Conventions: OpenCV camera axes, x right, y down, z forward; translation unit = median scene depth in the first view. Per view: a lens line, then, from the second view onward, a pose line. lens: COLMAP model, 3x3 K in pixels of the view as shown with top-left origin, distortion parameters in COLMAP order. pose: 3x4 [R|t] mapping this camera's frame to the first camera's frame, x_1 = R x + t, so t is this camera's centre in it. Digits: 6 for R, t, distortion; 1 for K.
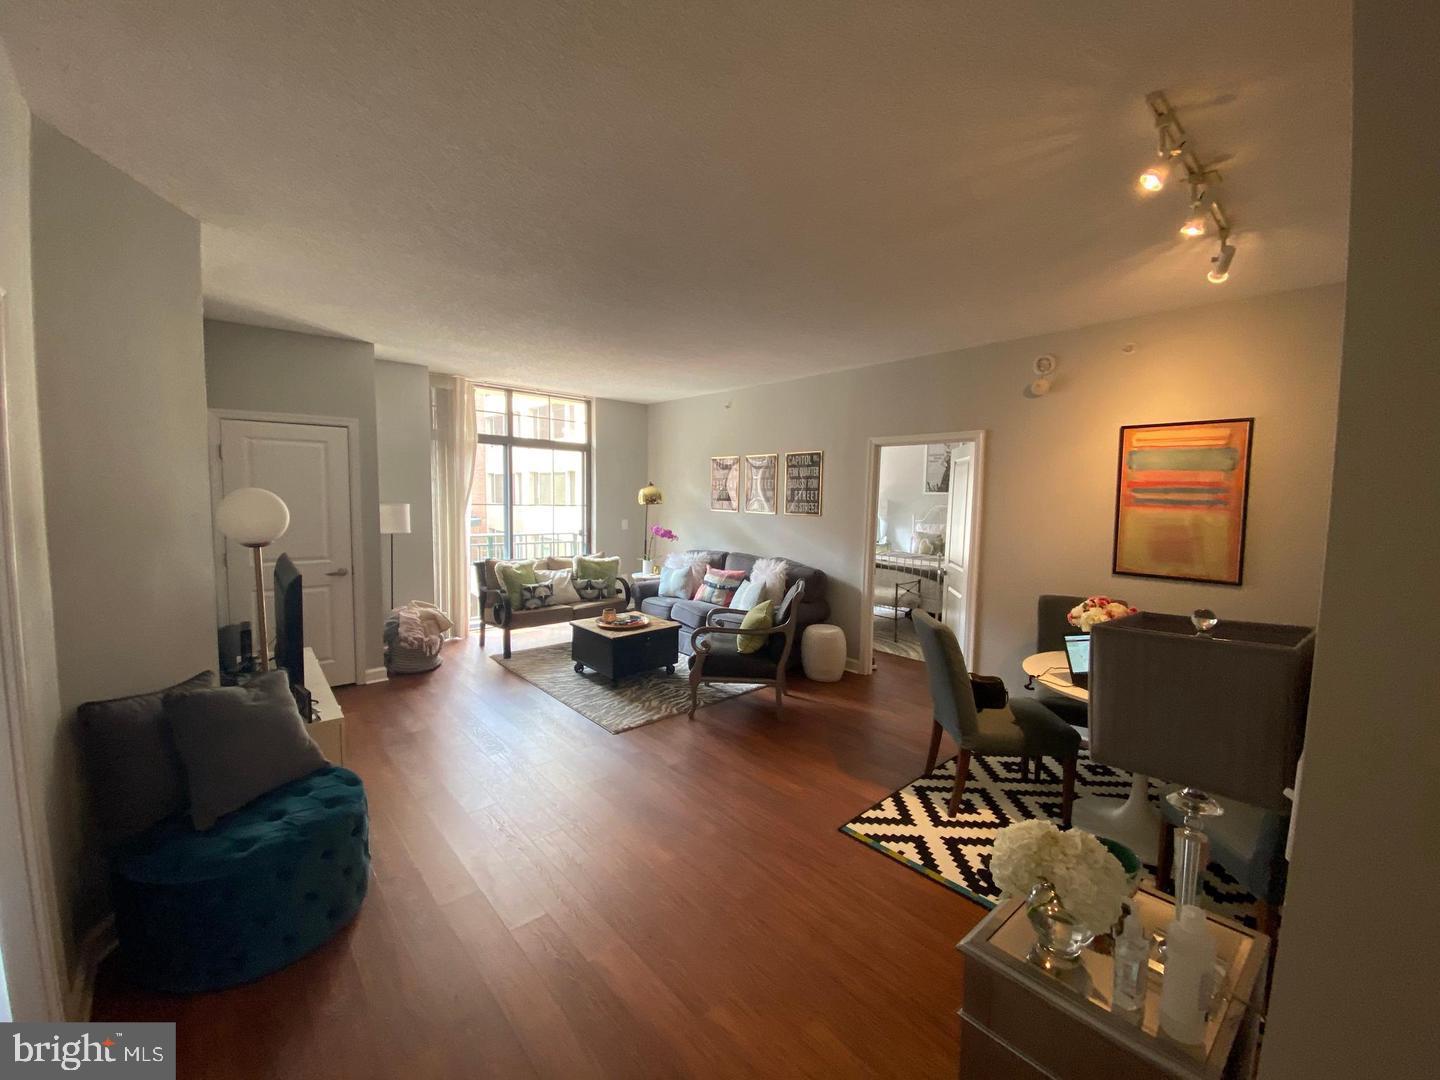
lens RADIAL K [[571.6, 0, 720.1], [0, 571.6, 536.2], [0, 0, 1]] dist [-0.022211, -0.000988]
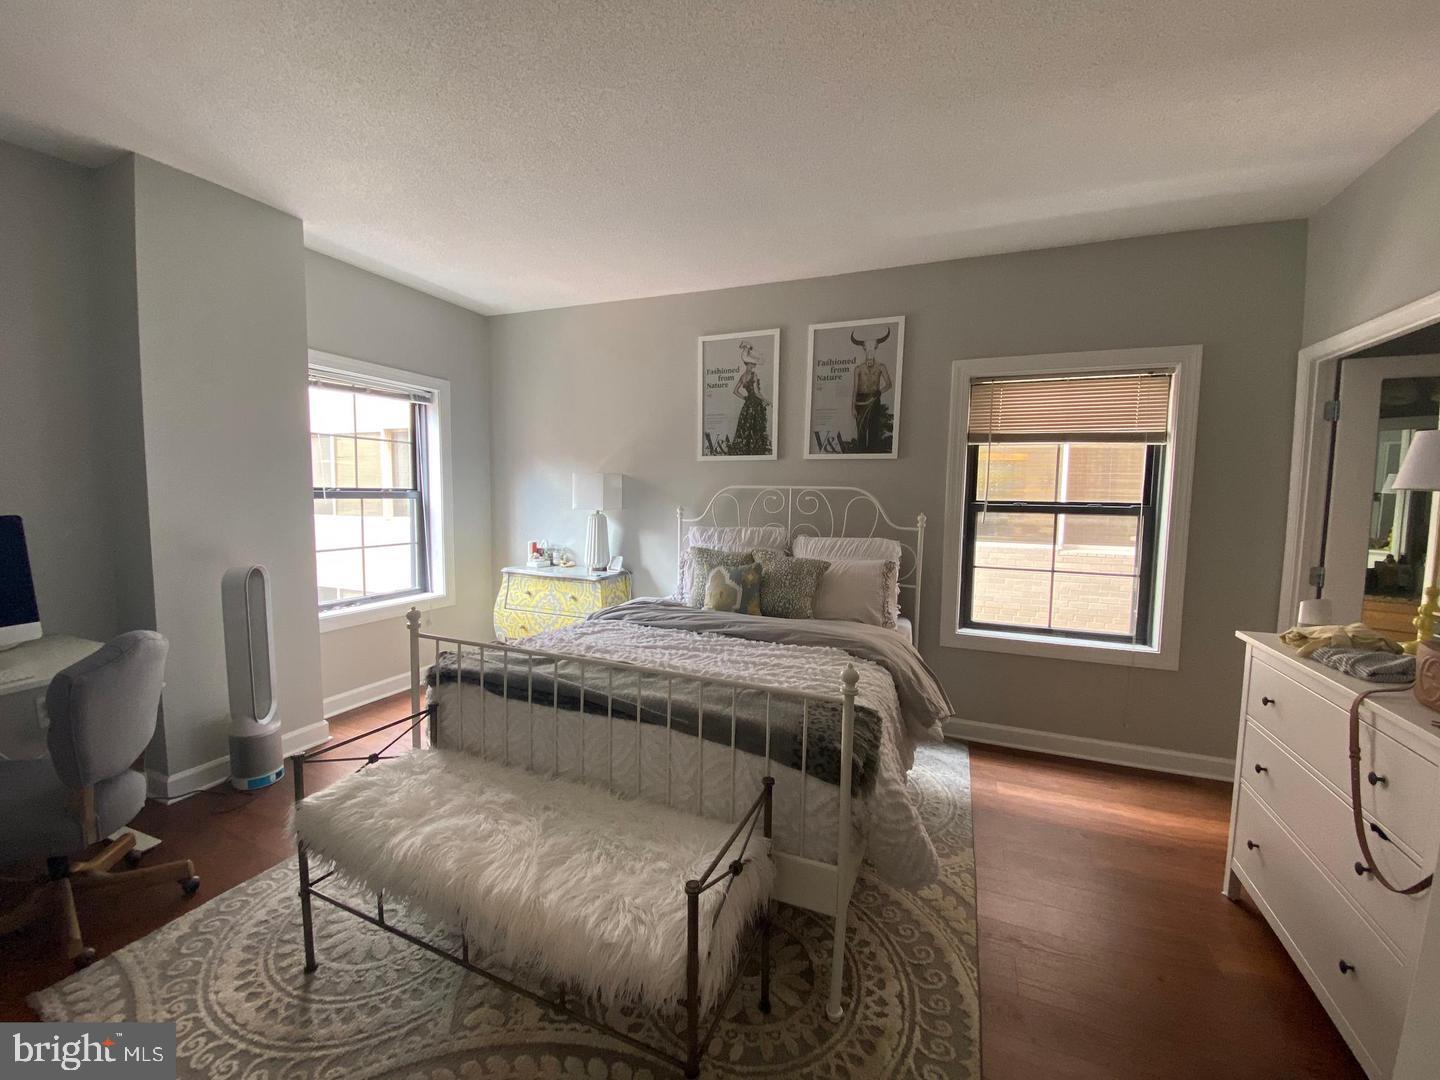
lens RADIAL K [[571.6, 0, 715.6], [0, 571.6, 534.9], [0, 0, 1]] dist [-0.022211, -0.000988]
pose [[0.900587, -0.046354, 0.432197, 0.174446], [0.039819, 0.998915, 0.024162, -0.025547], [-0.432848, -0.004550, 0.901456, 0.597744]]
